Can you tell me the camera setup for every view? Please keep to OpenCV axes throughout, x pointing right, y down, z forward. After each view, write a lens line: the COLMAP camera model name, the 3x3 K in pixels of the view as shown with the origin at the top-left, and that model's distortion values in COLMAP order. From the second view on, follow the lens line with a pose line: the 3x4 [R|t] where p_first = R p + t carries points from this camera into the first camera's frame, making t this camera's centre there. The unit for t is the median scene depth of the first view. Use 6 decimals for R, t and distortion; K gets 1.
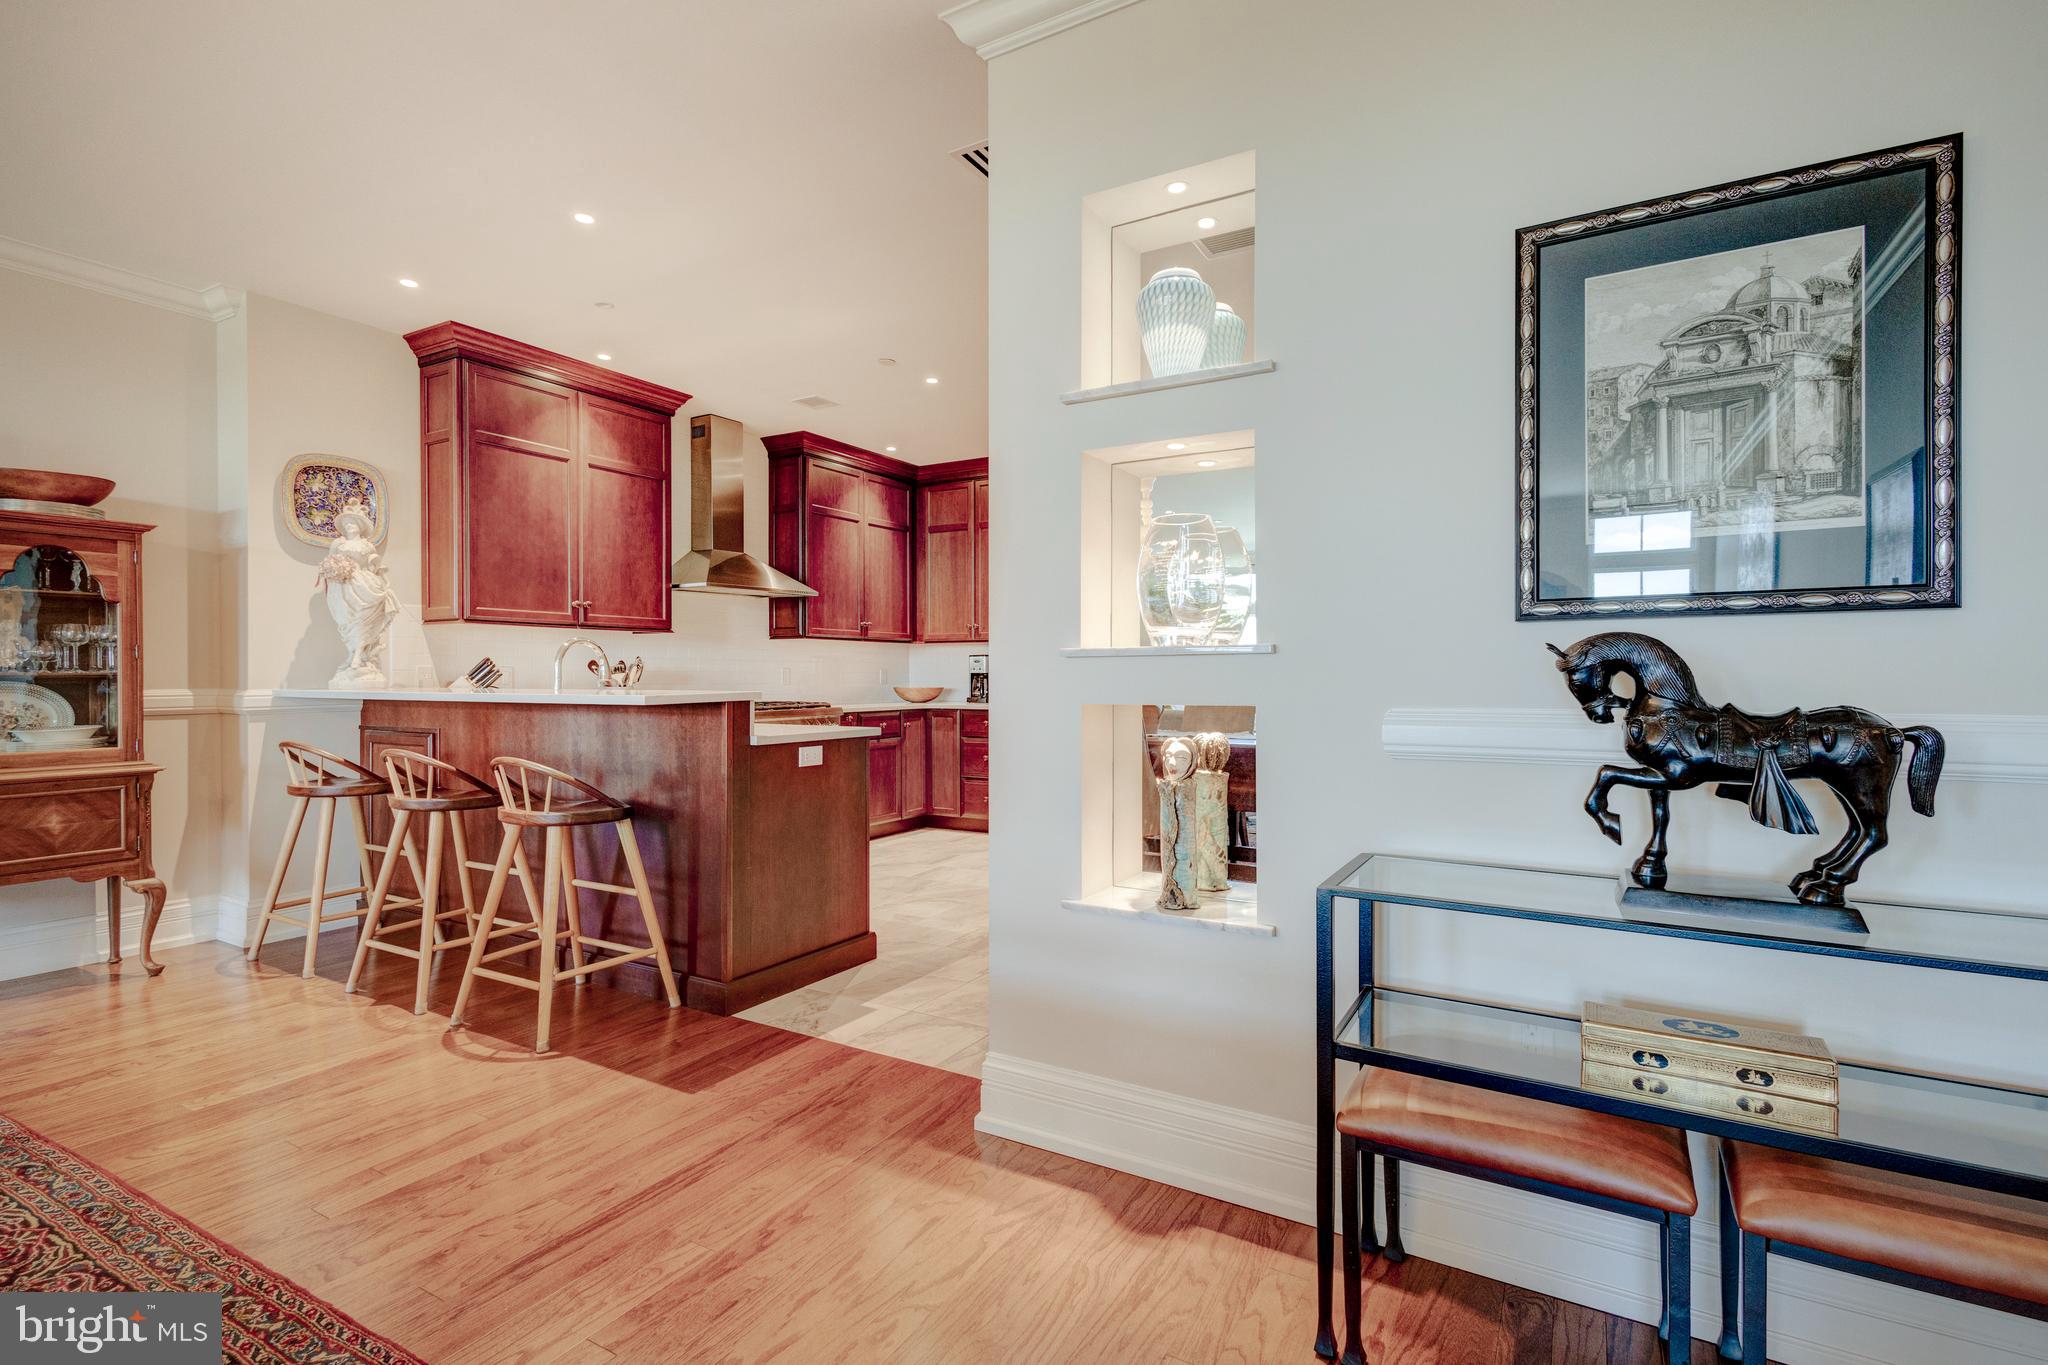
lens RADIAL K [[954.1, 0, 1066.1], [0, 954.1, 681.7], [0, 0, 1]] dist [0.009652, -0.001582]
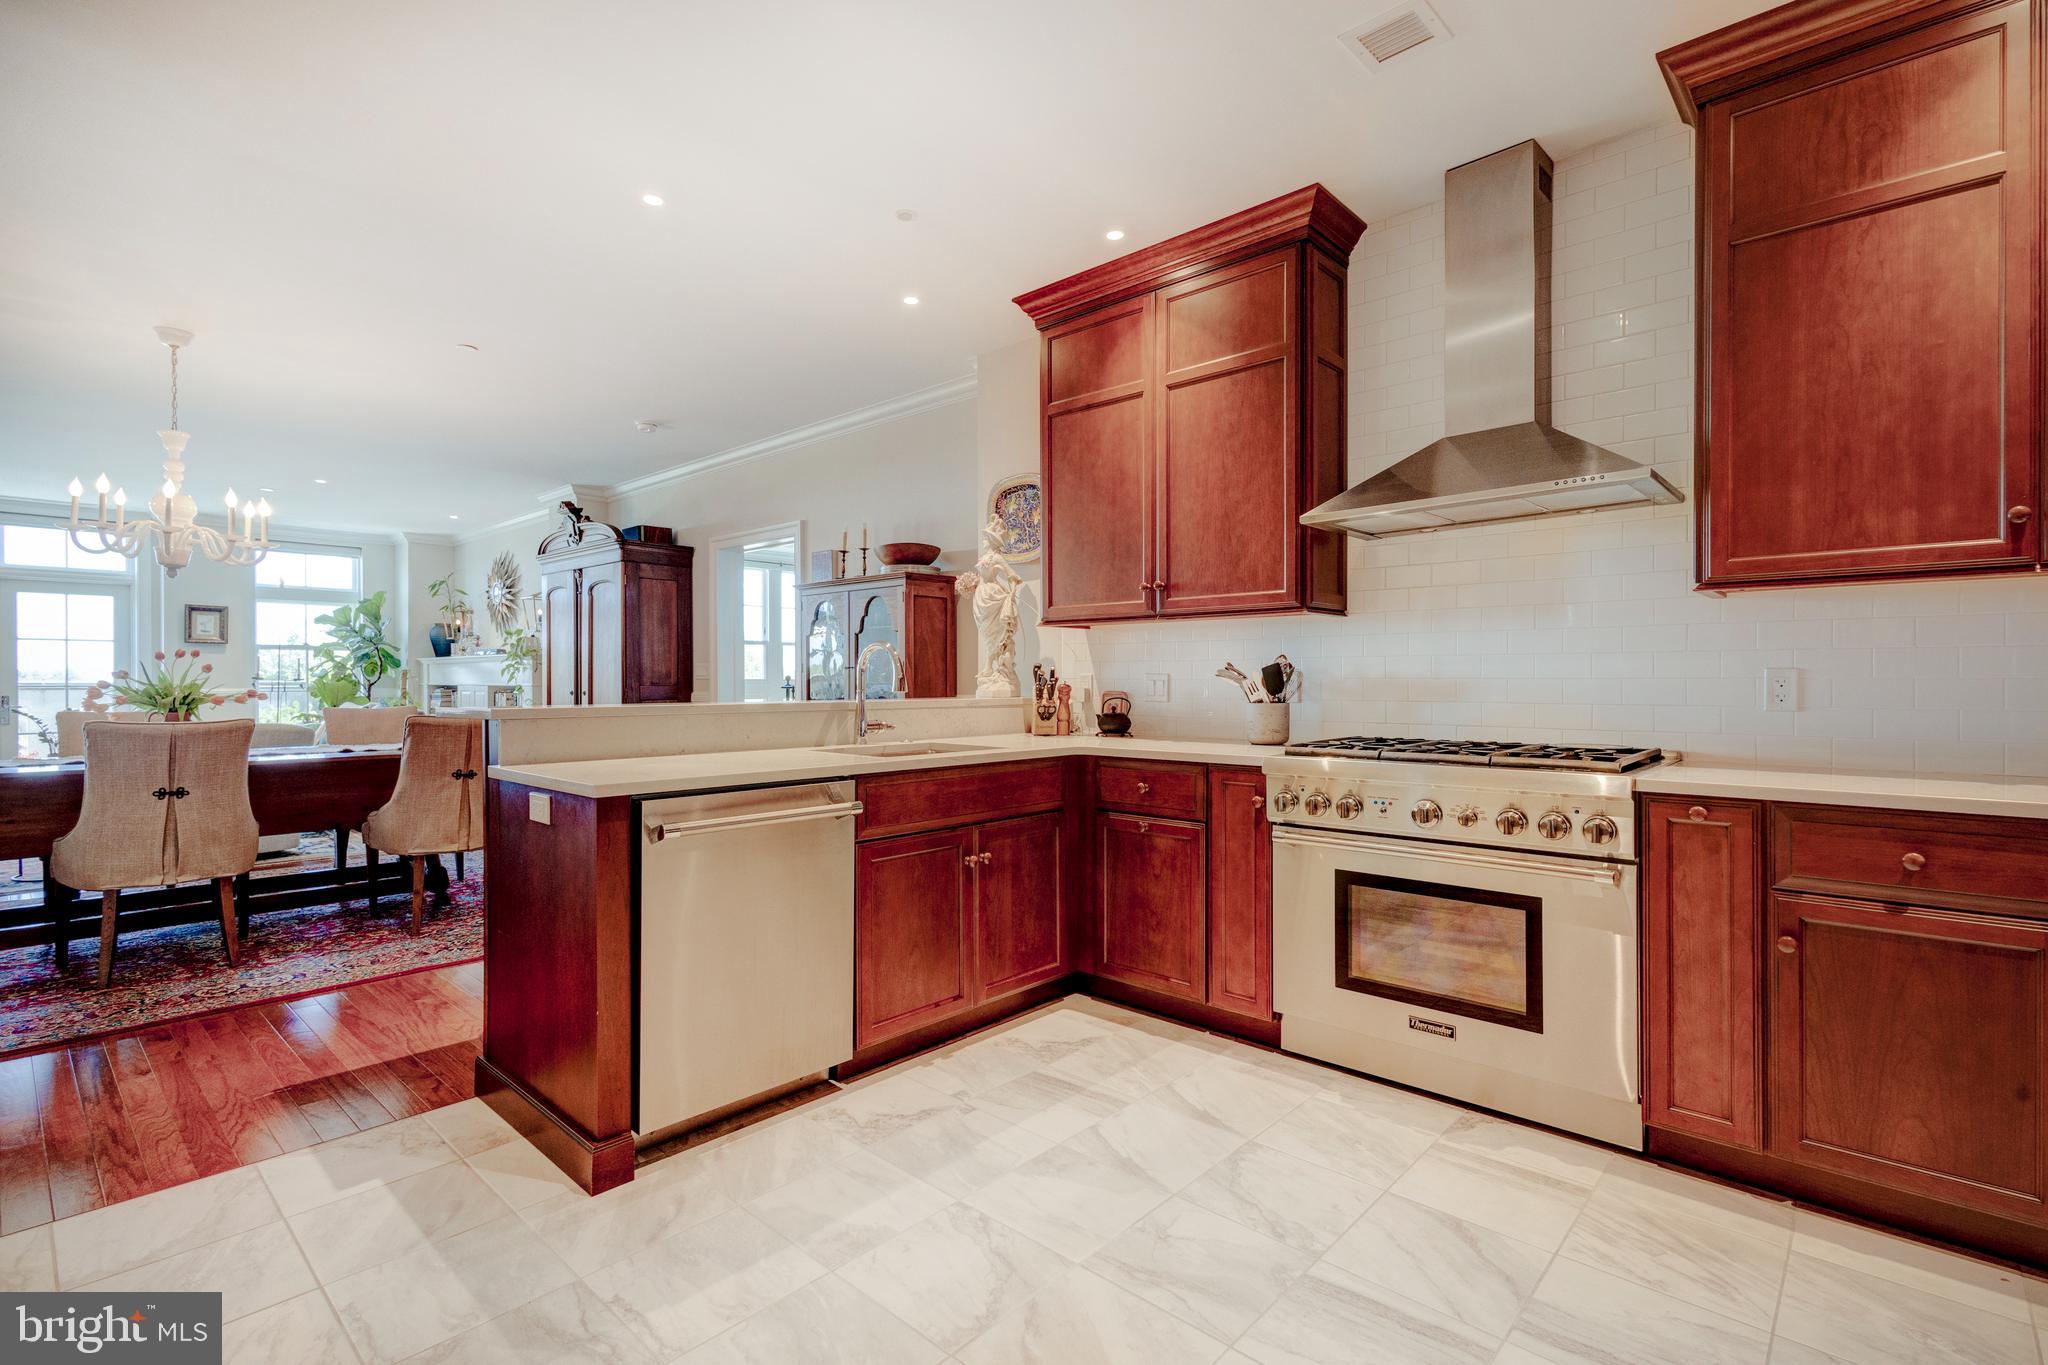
lens RADIAL K [[954.1, 0, 1012.2], [0, 954.1, 687.4], [0, 0, 1]] dist [0.009652, -0.001582]
pose [[-0.258007, 0.008473, -0.966106, 0.268667], [-0.003696, 0.999946, 0.009756, -0.014078], [0.966136, 0.006088, -0.257962, 1.342935]]
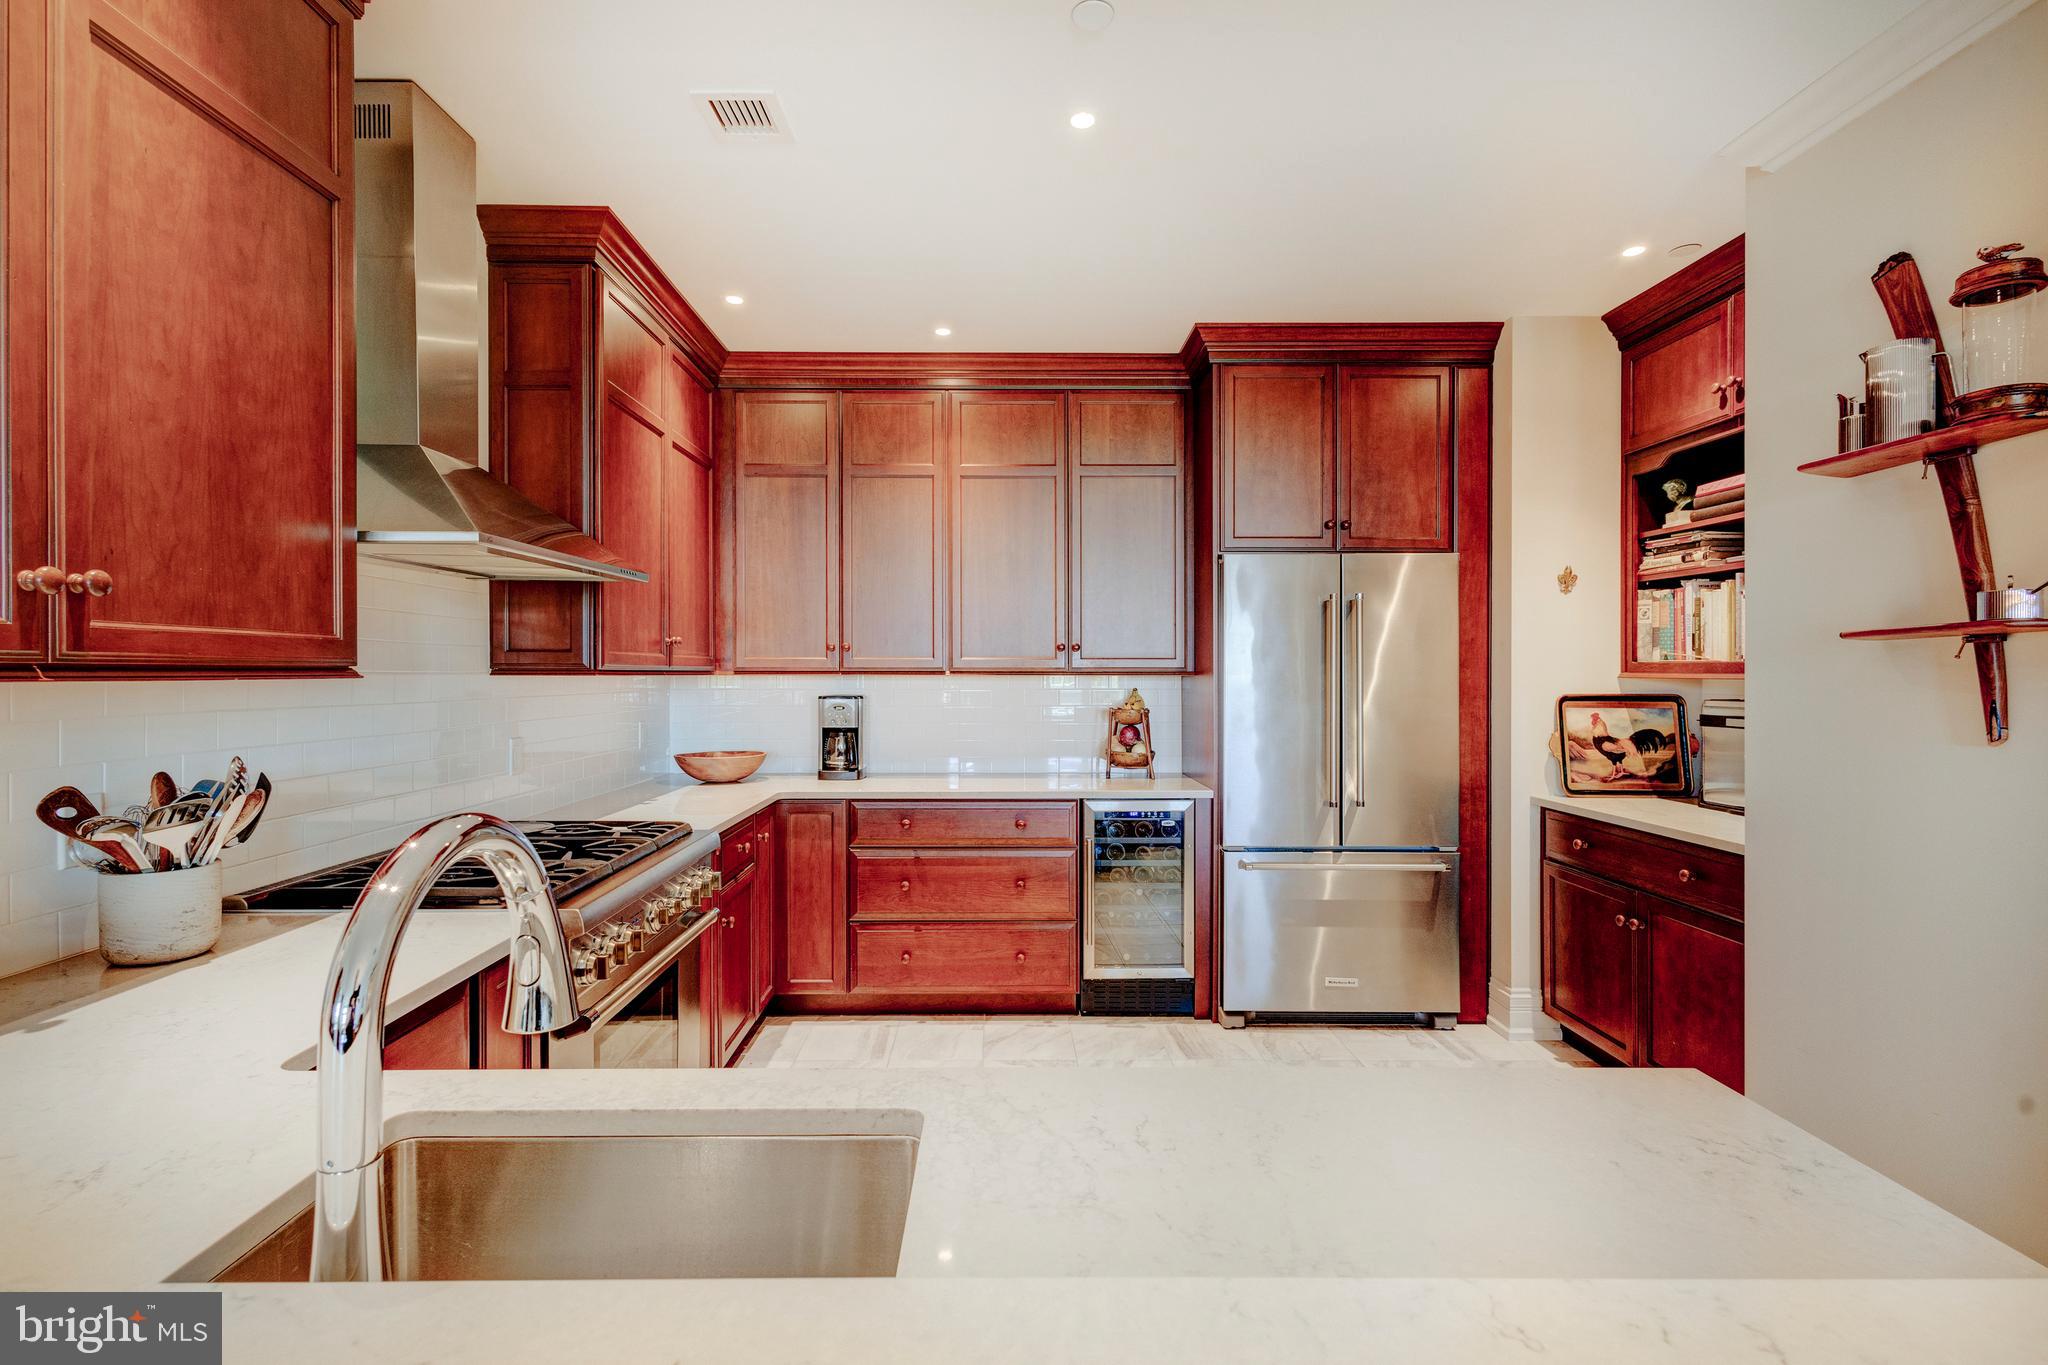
lens RADIAL K [[954.1, 0, 1024.1], [0, 954.1, 682.9], [0, 0, 1]] dist [0.009652, -0.001582]
pose [[0.874745, 0.001241, 0.484582, -0.509078], [-0.002560, 0.999995, 0.002060, -0.069528], [-0.484577, -0.003042, 0.874743, 0.824575]]
